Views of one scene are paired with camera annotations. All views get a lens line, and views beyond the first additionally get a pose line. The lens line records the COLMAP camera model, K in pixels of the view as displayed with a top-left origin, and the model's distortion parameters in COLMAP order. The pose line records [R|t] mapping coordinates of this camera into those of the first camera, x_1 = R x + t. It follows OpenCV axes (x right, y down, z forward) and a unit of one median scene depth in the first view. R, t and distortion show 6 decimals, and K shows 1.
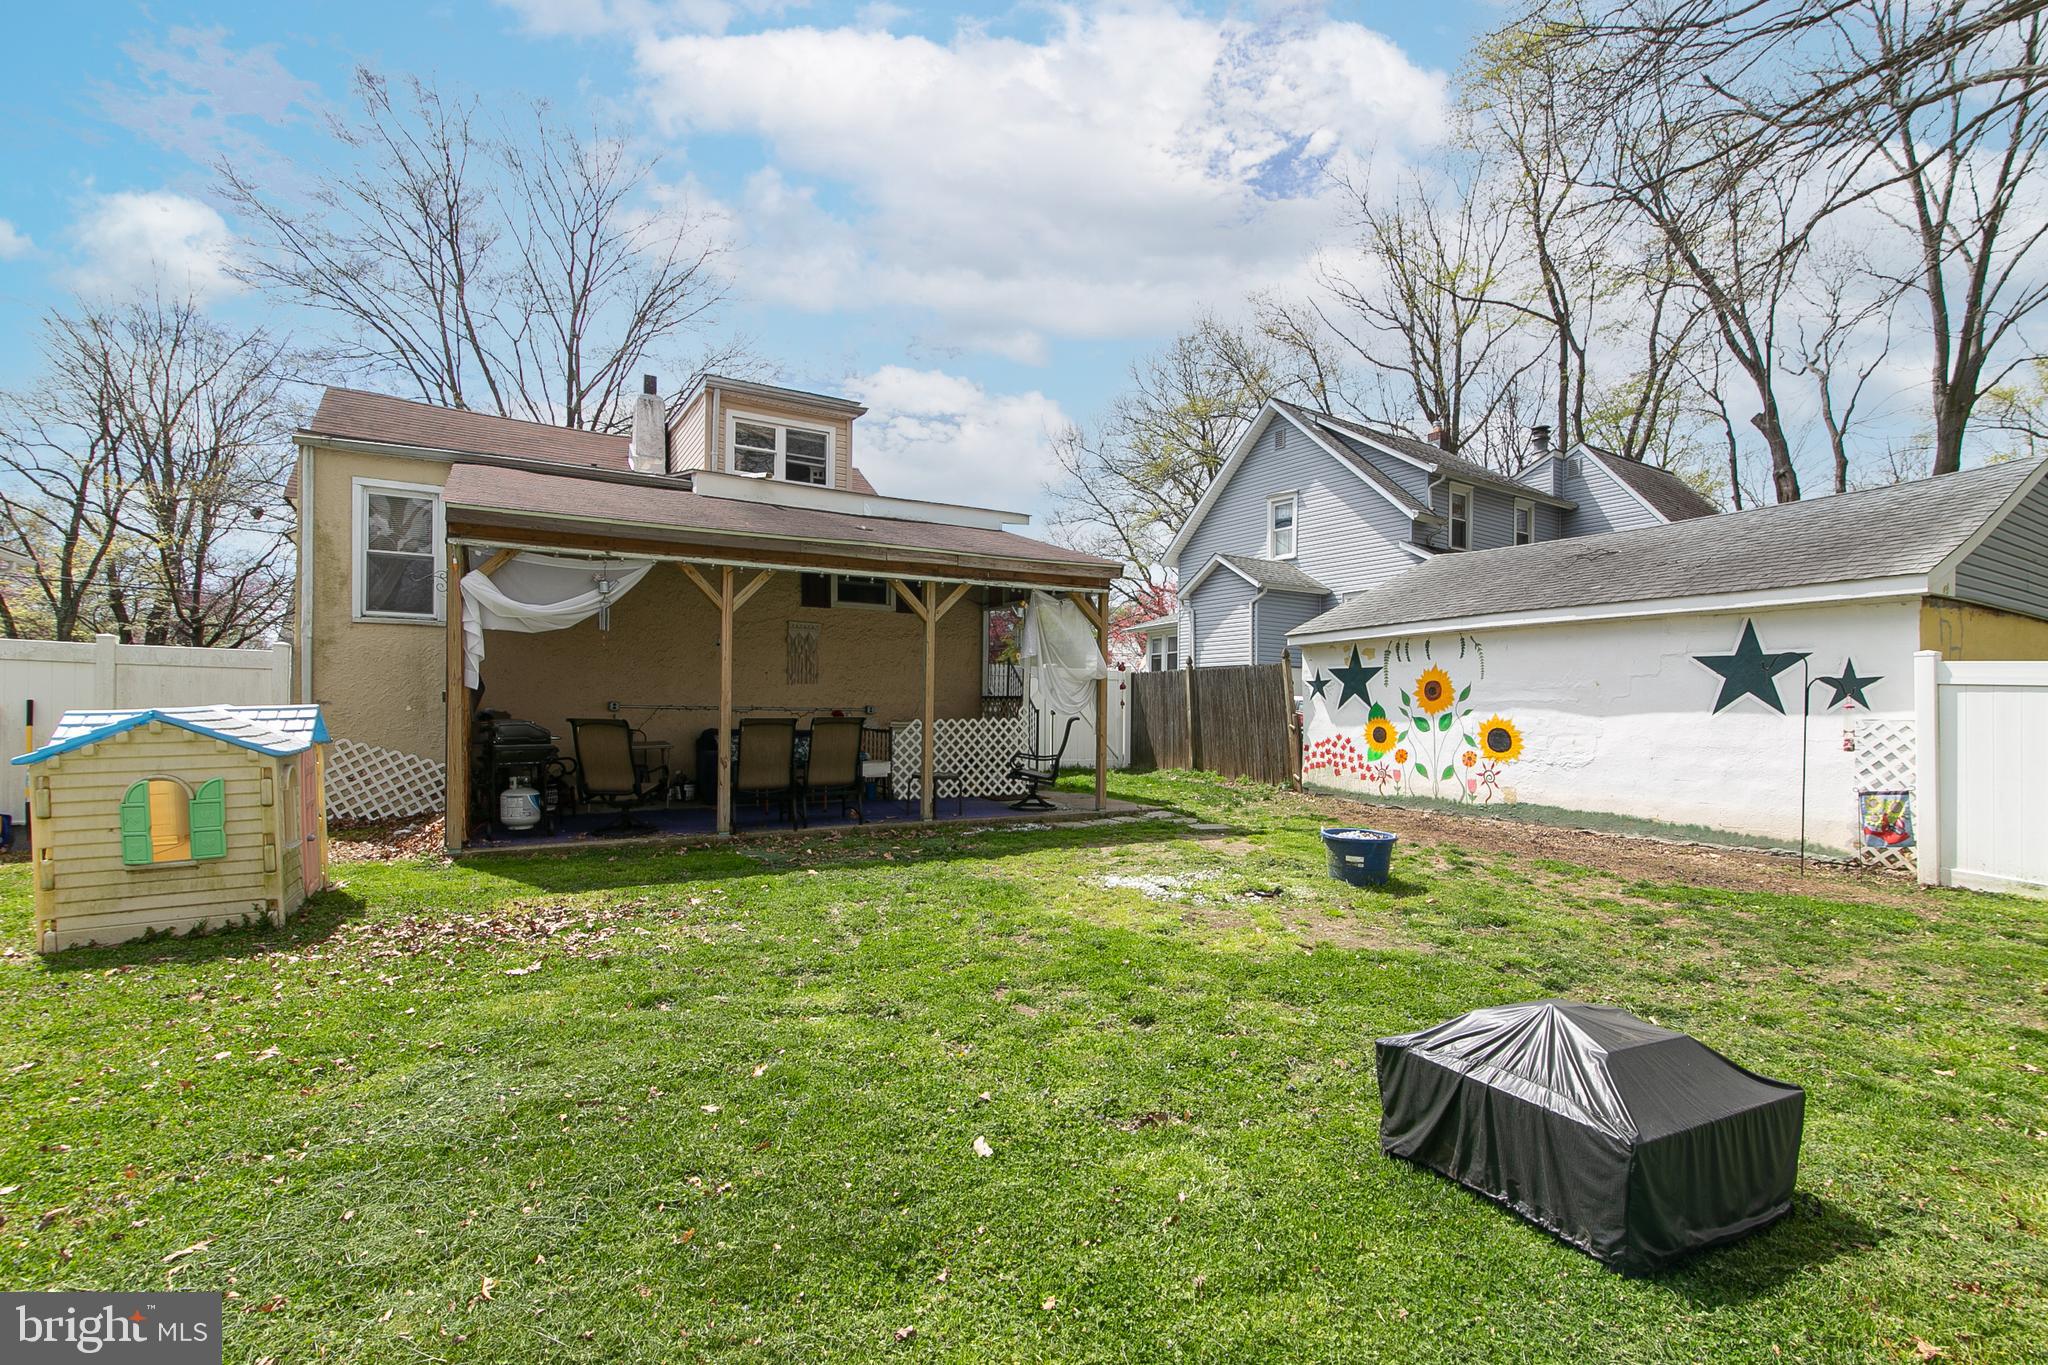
lens RADIAL K [[937.9, 0, 1029.8], [0, 937.9, 693.6], [0, 0, 1]] dist [0.000274, 0.000952]
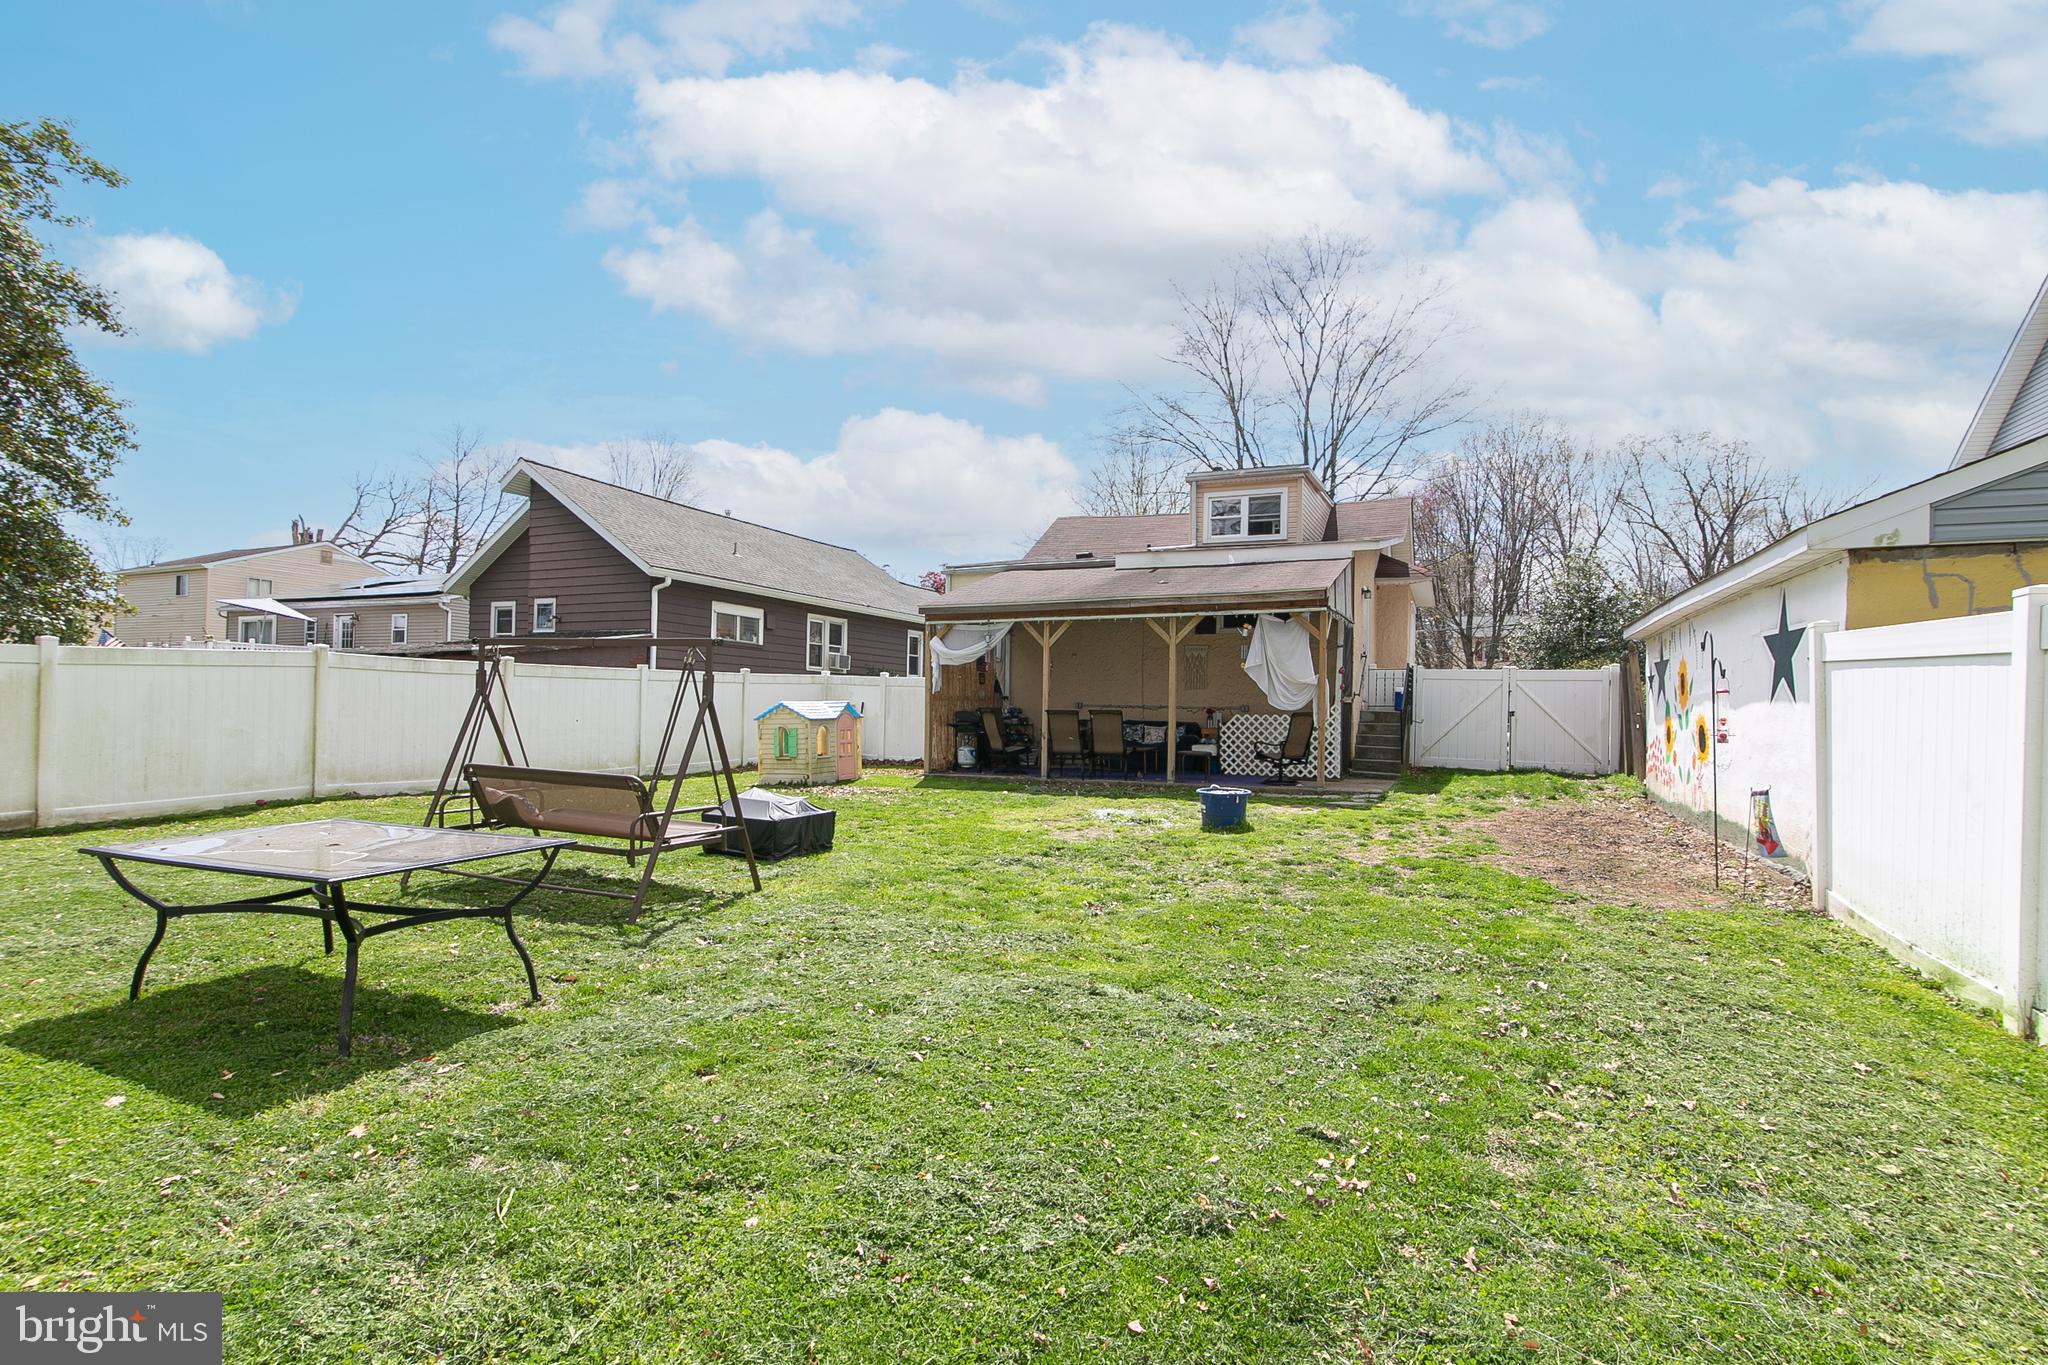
lens RADIAL K [[937.9, 0, 1029.8], [0, 937.9, 693.6], [0, 0, 1]] dist [0.000274, 0.000952]
pose [[0.596770, -0.015727, -0.802258, 1.065655], [0.001334, 0.999826, -0.018607, 0.029721], [0.802411, 0.010034, 0.596687, -0.048280]]
